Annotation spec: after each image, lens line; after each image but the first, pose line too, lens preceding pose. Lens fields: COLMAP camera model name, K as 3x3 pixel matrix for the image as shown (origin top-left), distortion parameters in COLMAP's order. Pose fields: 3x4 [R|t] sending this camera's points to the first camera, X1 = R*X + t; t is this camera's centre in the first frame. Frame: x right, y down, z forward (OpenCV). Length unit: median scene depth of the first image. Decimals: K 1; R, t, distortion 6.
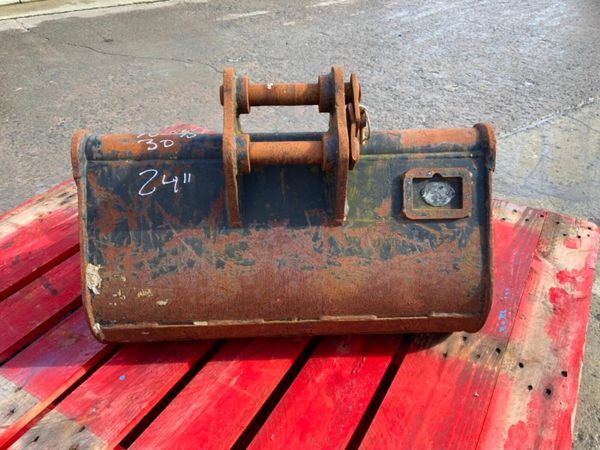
lens RADIAL K [[498.8, 0, 297.9], [0, 498.8, 226.8], [0, 0, 1]] dist [0.043604, -0.096037]
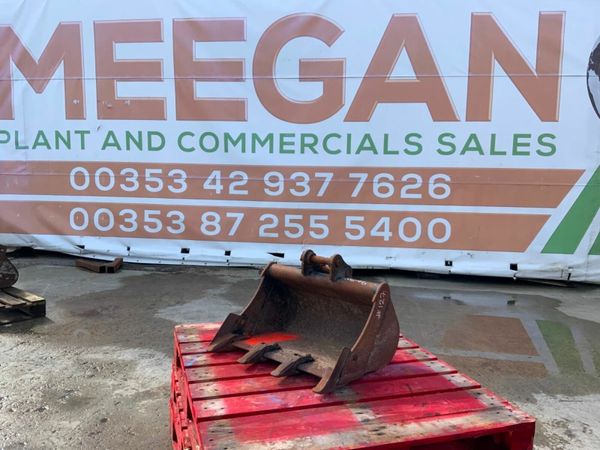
lens RADIAL K [[498.8, 0, 295.0], [0, 498.8, 222.4], [0, 0, 1]] dist [0.043604, -0.096037]
pose [[-0.728934, -0.083983, 0.679413, -1.852342], [0.360246, 0.796864, 0.485006, -1.886739], [-0.582132, 0.598293, -0.550607, 2.520588]]
